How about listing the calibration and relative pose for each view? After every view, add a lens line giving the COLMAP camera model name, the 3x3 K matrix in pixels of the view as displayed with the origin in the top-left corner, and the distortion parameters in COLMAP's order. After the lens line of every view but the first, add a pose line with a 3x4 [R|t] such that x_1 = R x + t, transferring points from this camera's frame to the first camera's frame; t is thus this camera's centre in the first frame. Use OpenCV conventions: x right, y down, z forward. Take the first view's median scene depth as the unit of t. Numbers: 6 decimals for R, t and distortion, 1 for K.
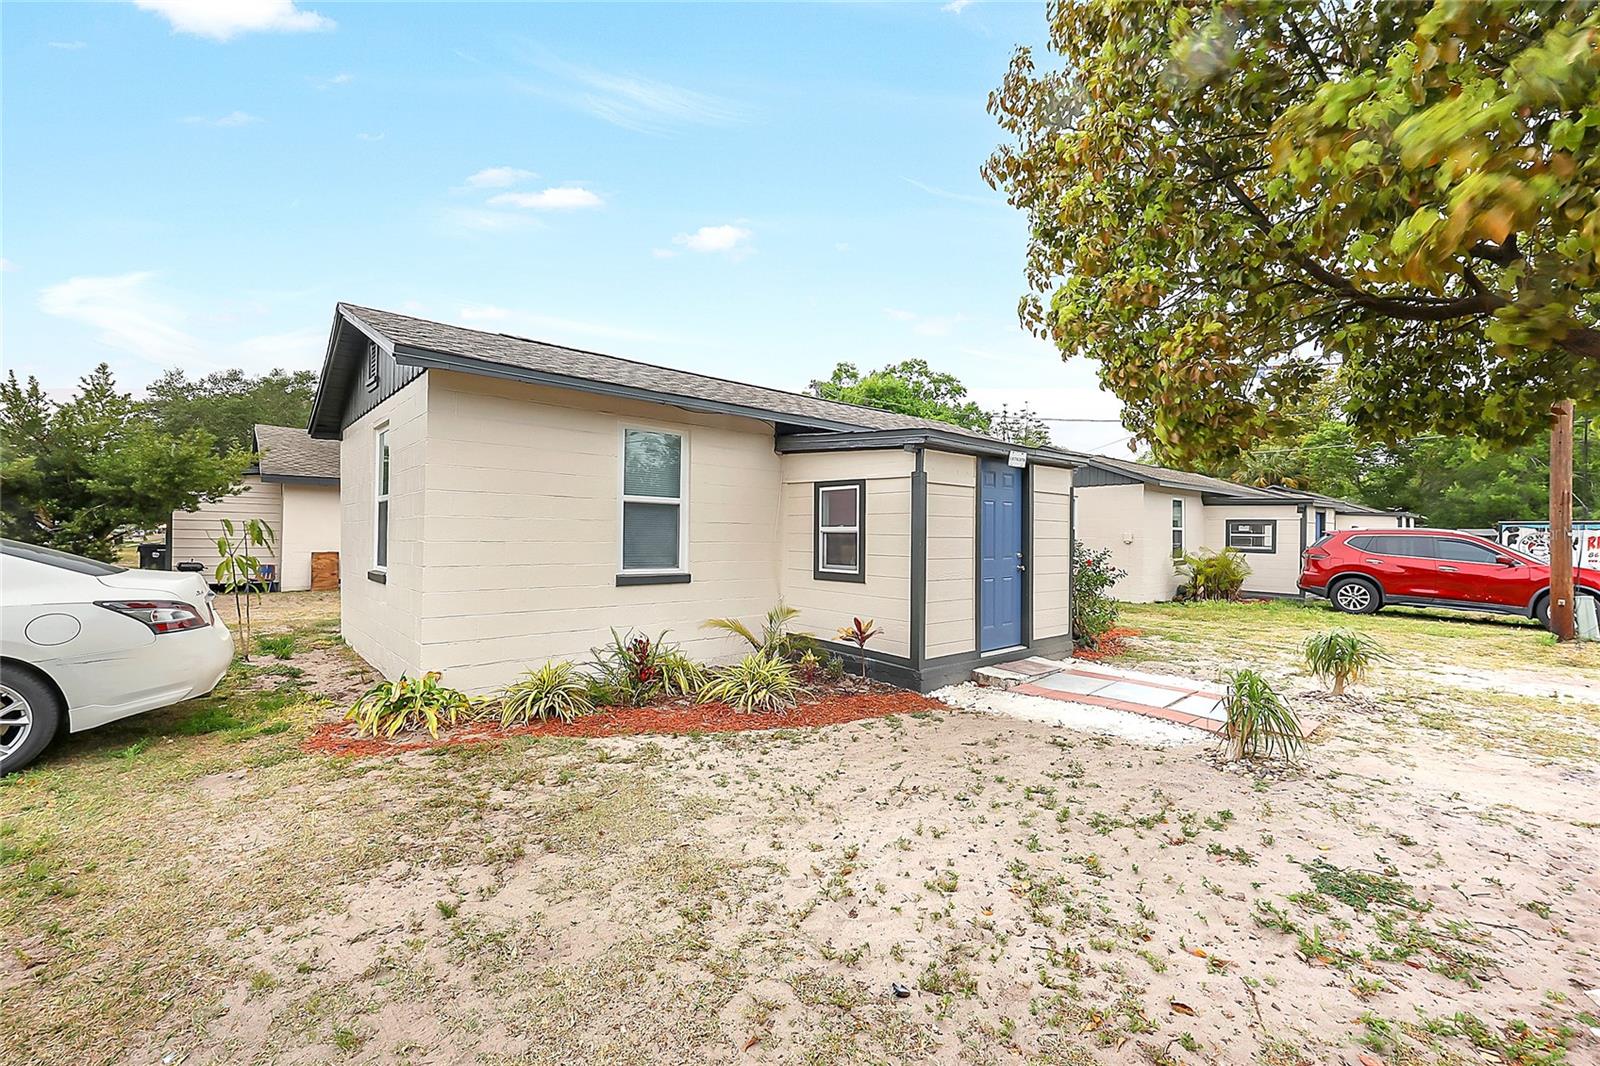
lens RADIAL K [[635.6, 0, 787.9], [0, 635.6, 535.1], [0, 0, 1]] dist [0.002599, -0.001366]
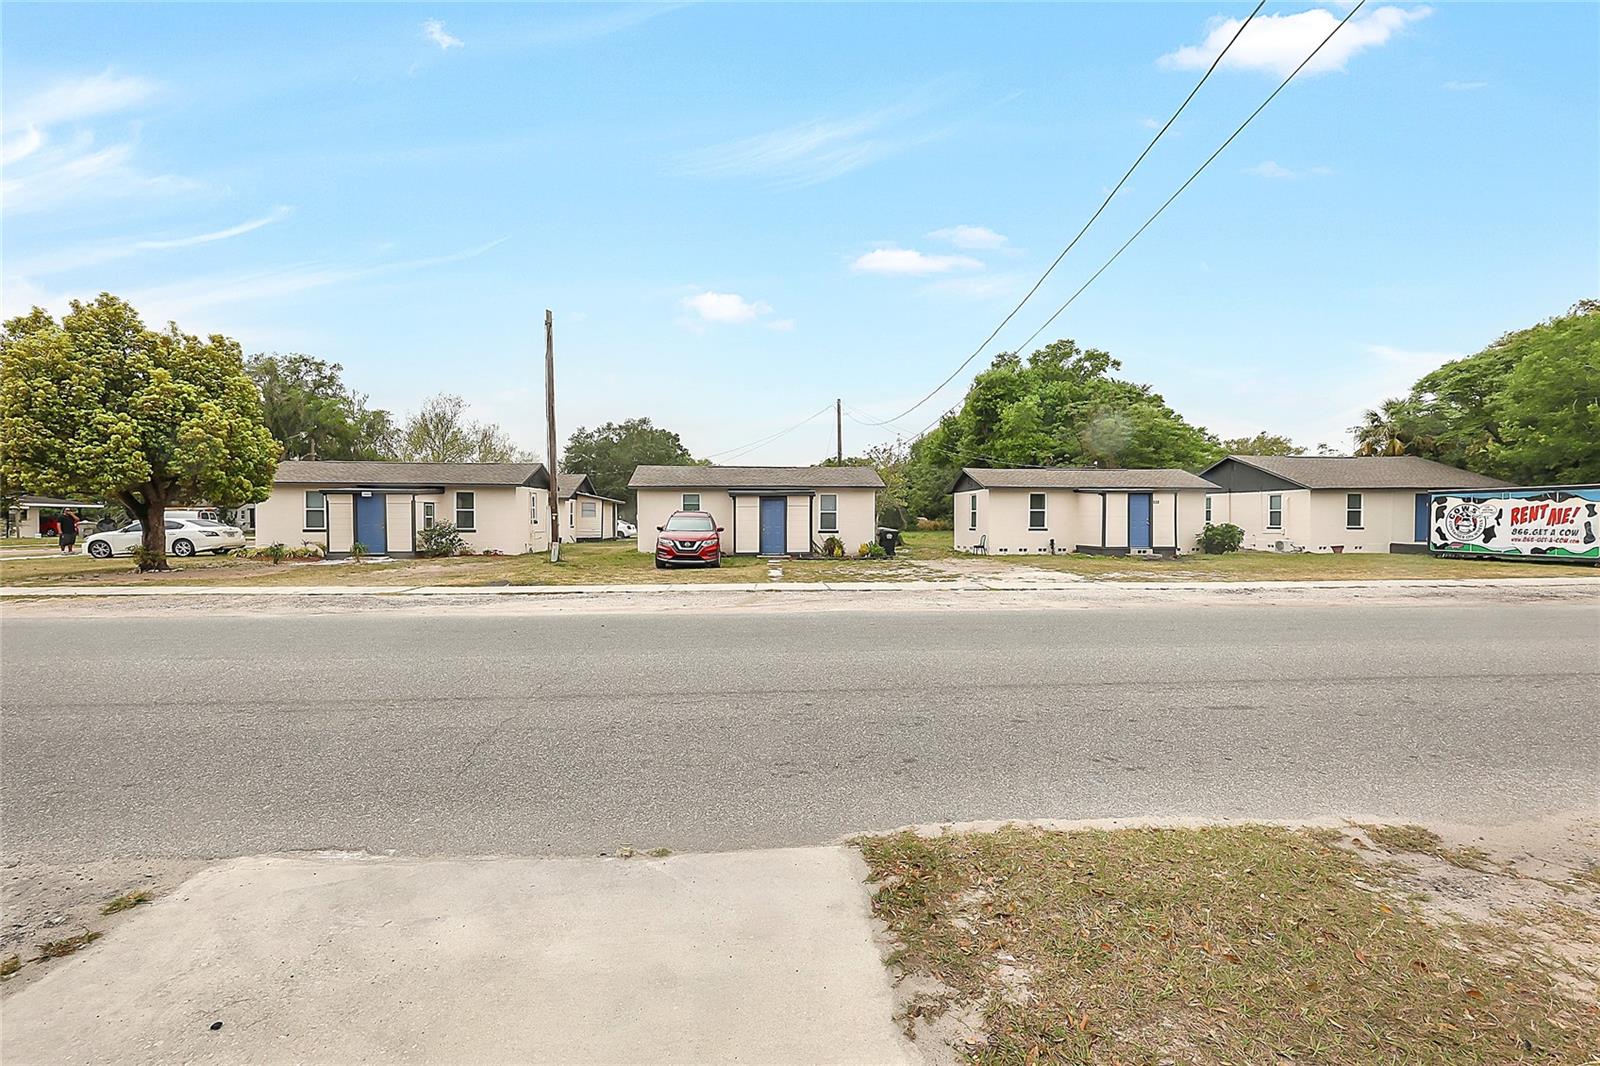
lens RADIAL K [[635.6, 0, 799.1], [0, 635.6, 518.6], [0, 0, 1]] dist [0.002599, -0.001366]
pose [[0.807183, -0.011479, -0.590190, 2.230877], [0.009363, 0.999934, -0.006643, 0.027766], [0.590227, -0.000164, 0.807237, -0.220701]]
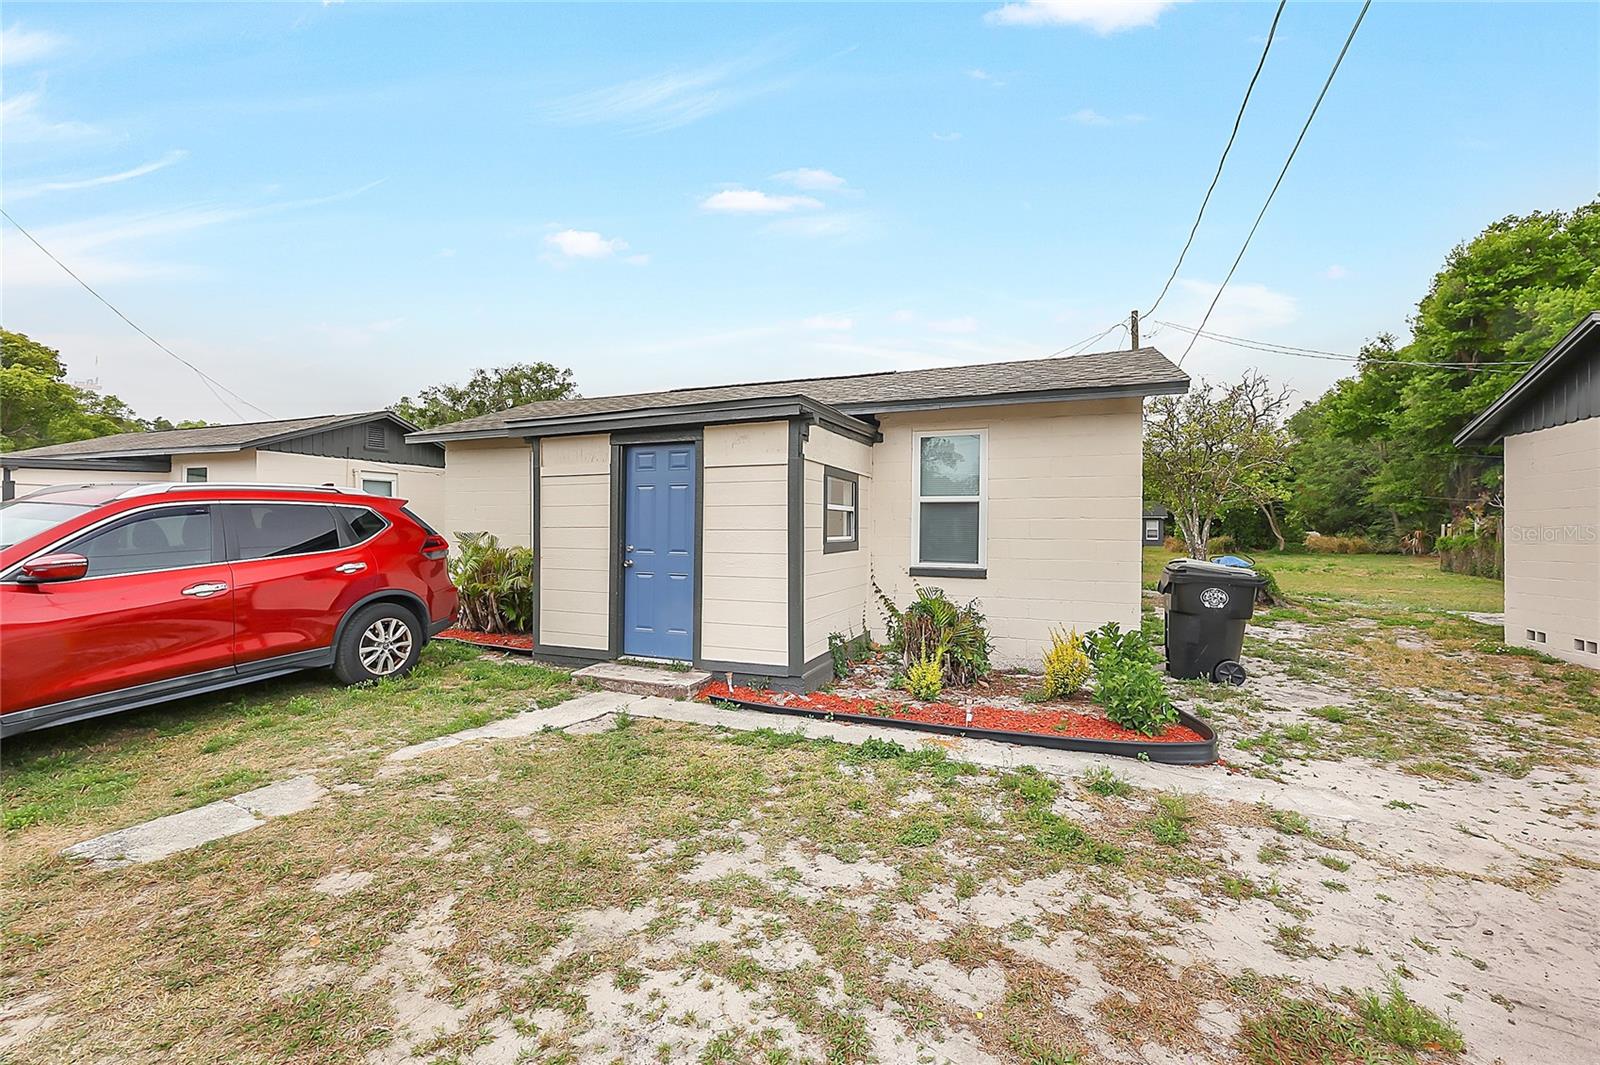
lens RADIAL K [[635.6, 0, 814.9], [0, 635.6, 533.4], [0, 0, 1]] dist [0.002599, -0.001366]
pose [[0.459425, -0.005863, -0.888197, 1.542907], [-0.000857, 0.999975, -0.007044, 0.027953], [0.888216, 0.003998, 0.459408, 1.121488]]
